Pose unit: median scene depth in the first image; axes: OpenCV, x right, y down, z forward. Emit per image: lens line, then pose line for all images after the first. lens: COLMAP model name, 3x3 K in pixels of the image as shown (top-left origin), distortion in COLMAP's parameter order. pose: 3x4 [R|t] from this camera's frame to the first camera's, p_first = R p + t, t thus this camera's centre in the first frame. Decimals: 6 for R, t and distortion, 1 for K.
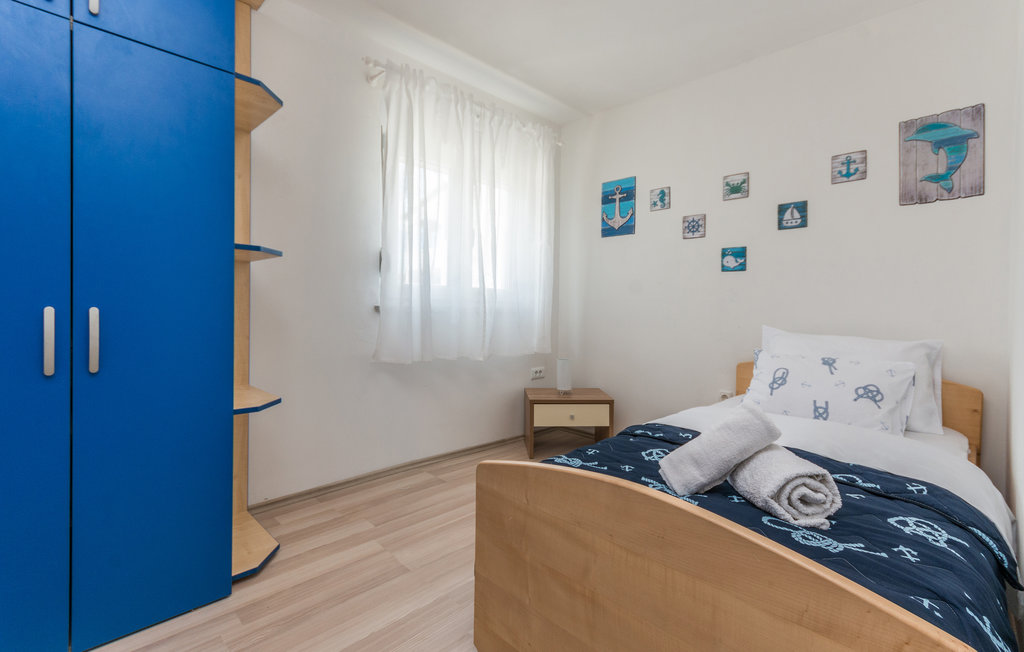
lens RADIAL K [[461.9, 0, 509.2], [0, 461.9, 317.3], [0, 0, 1]] dist [0.005451, 0.000937]
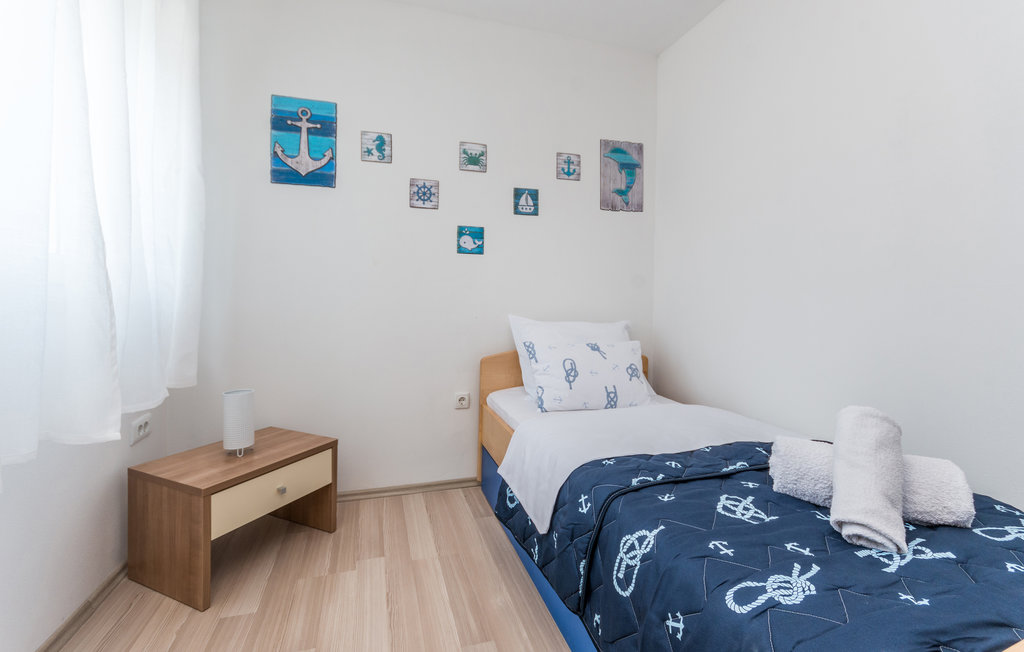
lens RADIAL K [[461.9, 0, 518.4], [0, 461.9, 299.6], [0, 0, 1]] dist [0.005451, 0.000937]
pose [[0.456635, -0.014295, 0.889539, -0.253328], [0.018262, 0.999811, 0.006692, -0.017808], [-0.889467, 0.013189, 0.456810, 0.529987]]
